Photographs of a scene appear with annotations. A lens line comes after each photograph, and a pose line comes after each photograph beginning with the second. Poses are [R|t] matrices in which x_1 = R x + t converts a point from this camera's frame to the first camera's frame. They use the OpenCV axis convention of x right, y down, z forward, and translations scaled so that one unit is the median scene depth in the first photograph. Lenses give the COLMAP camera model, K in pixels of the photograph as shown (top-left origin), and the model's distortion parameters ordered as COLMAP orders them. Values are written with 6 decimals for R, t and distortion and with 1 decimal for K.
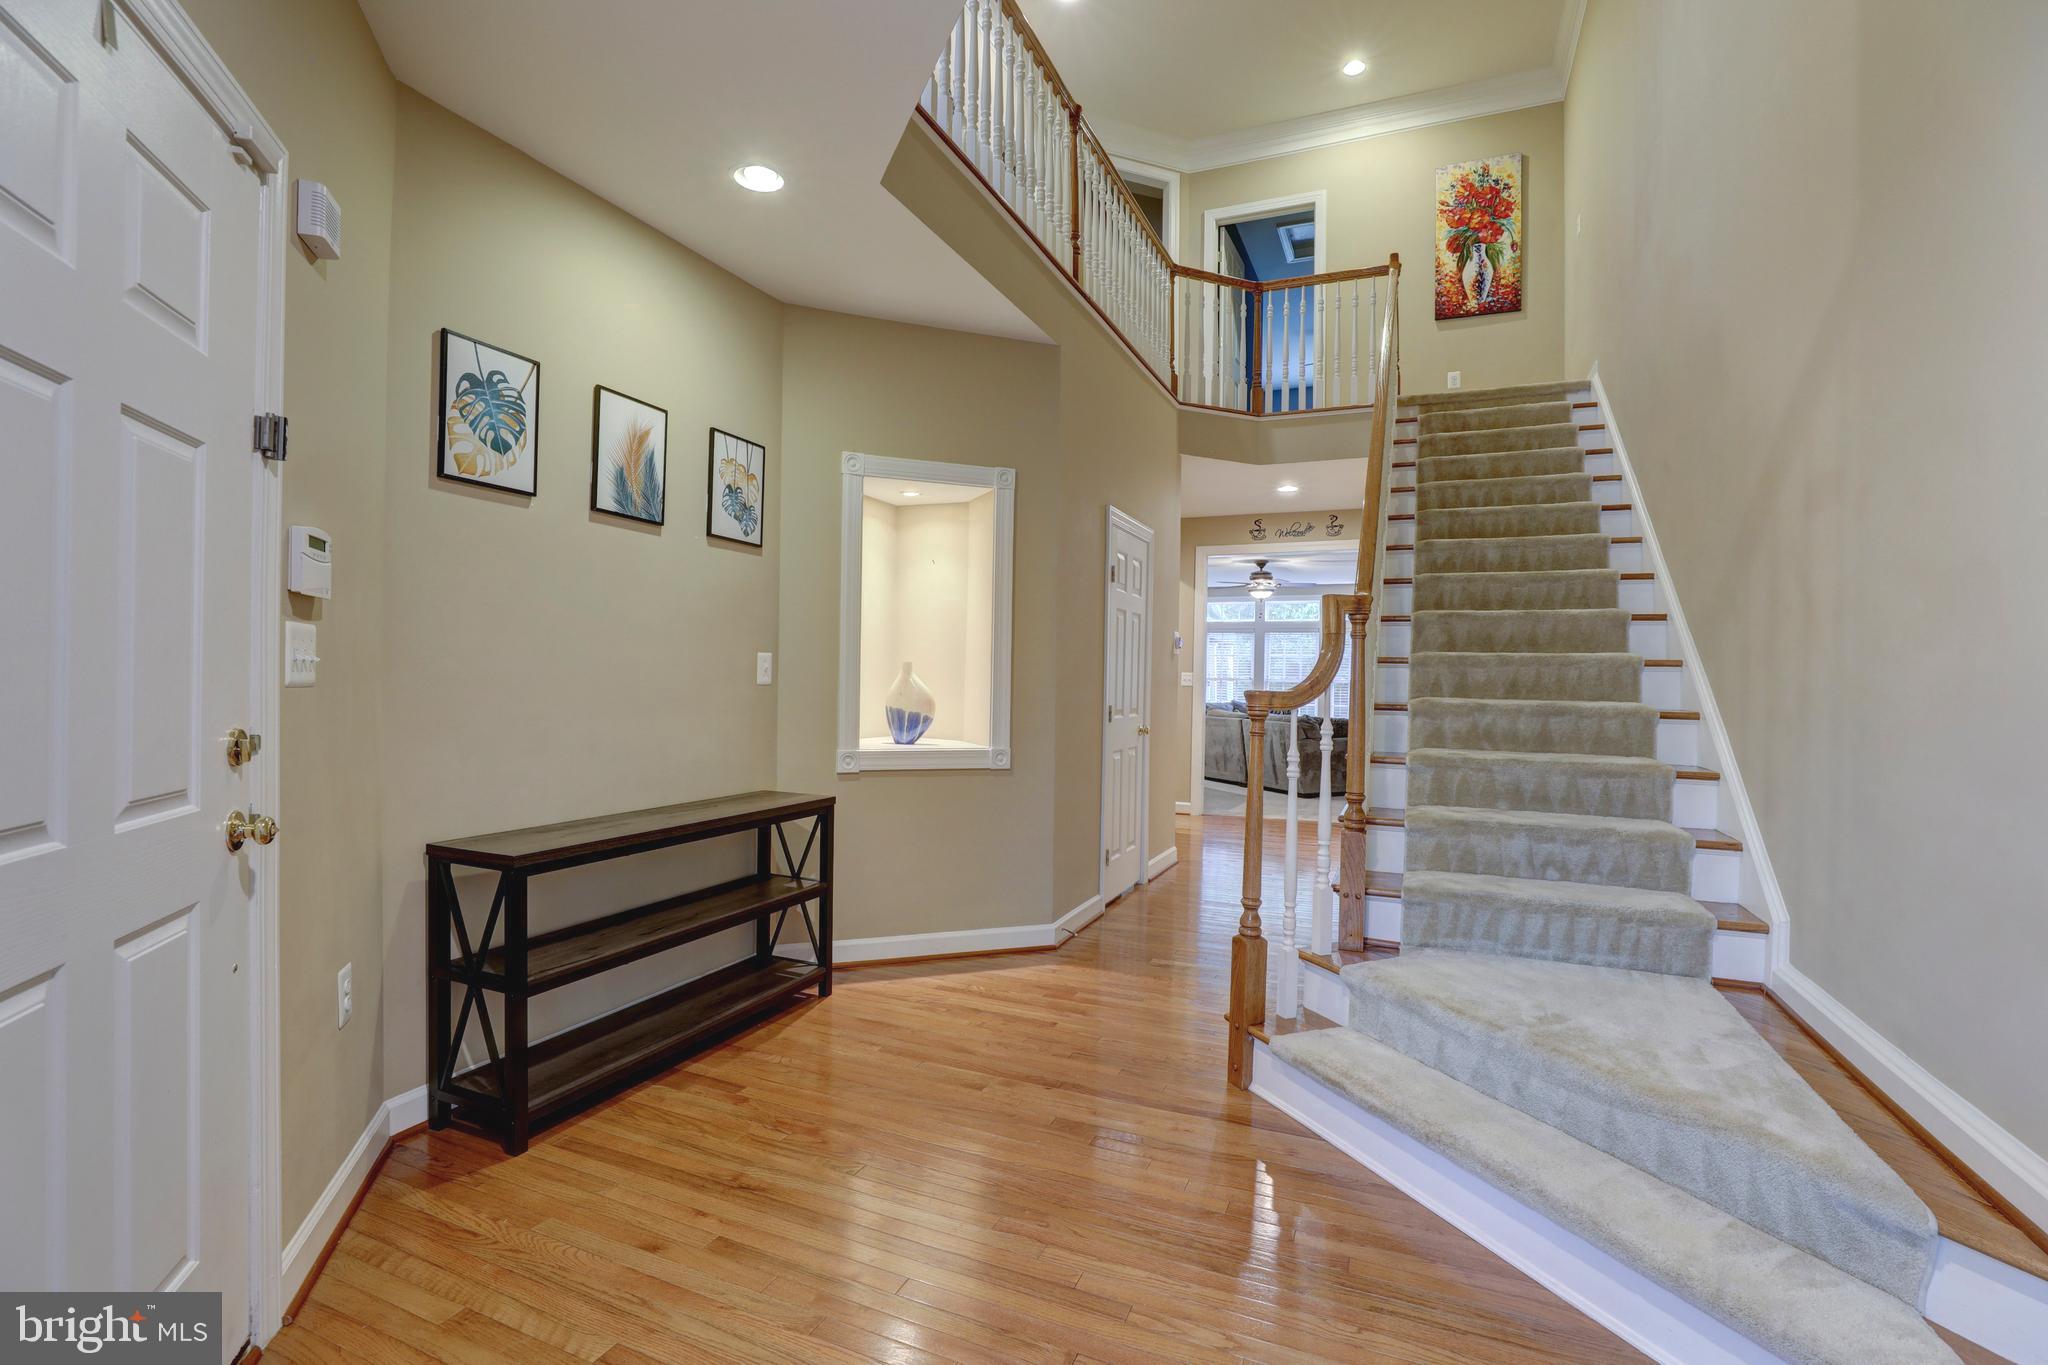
lens RADIAL K [[939.6, 0, 1020.4], [0, 939.6, 679.6], [0, 0, 1]] dist [-0.030046, 0.005690]
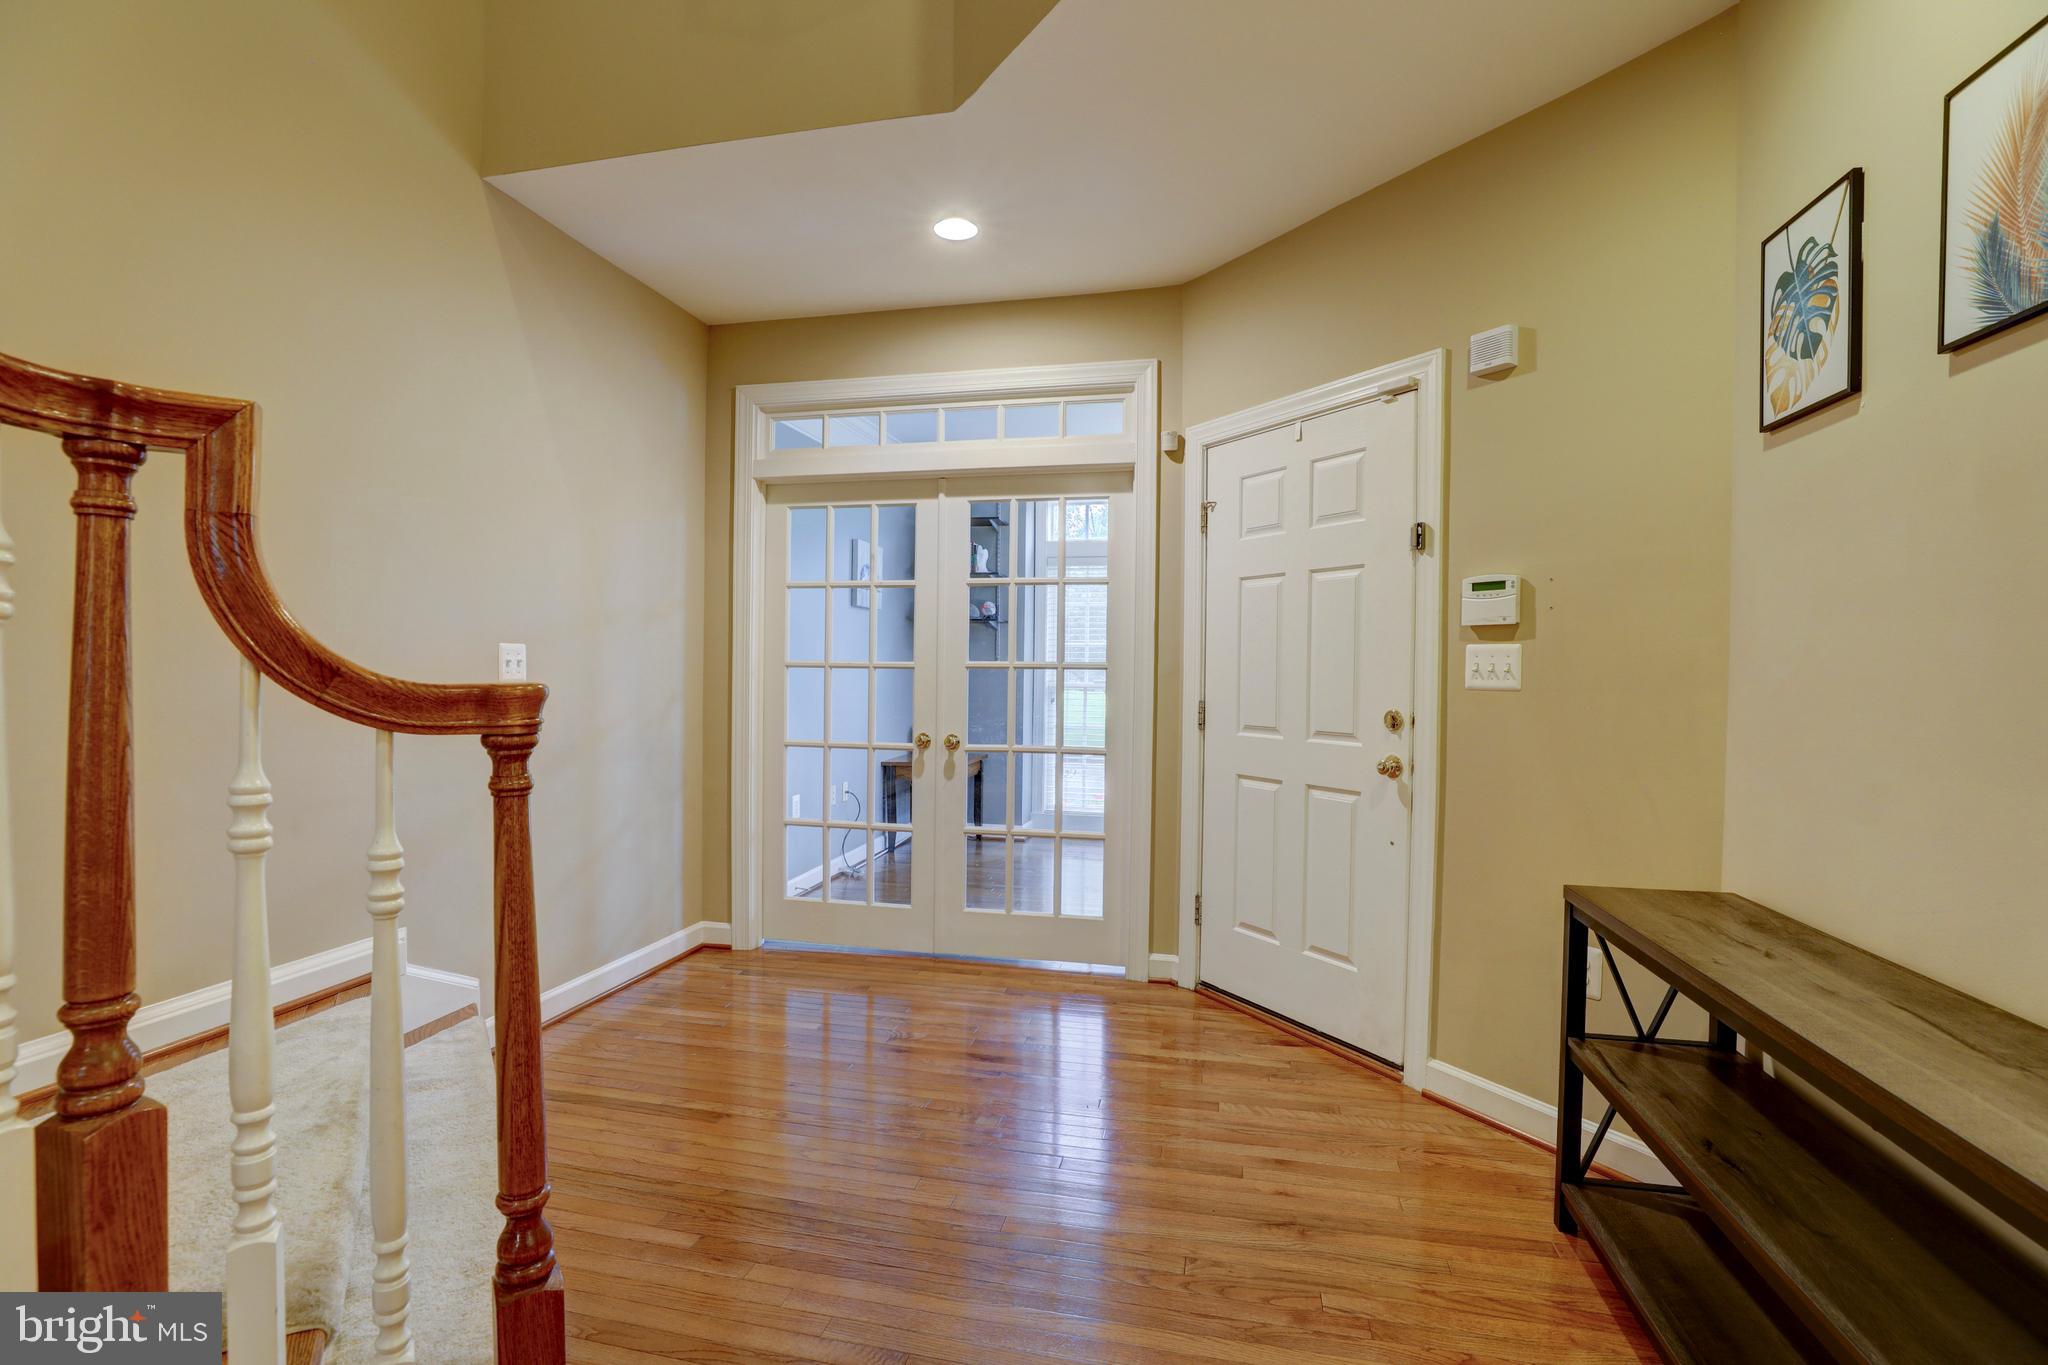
lens RADIAL K [[939.6, 0, 1021.6], [0, 939.6, 682.5], [0, 0, 1]] dist [-0.030046, 0.005690]
pose [[-0.981480, -0.022835, -0.190200, 0.131165], [-0.025095, 0.999640, 0.009481, 0.000362], [0.189915, 0.014078, -0.981700, 1.648970]]
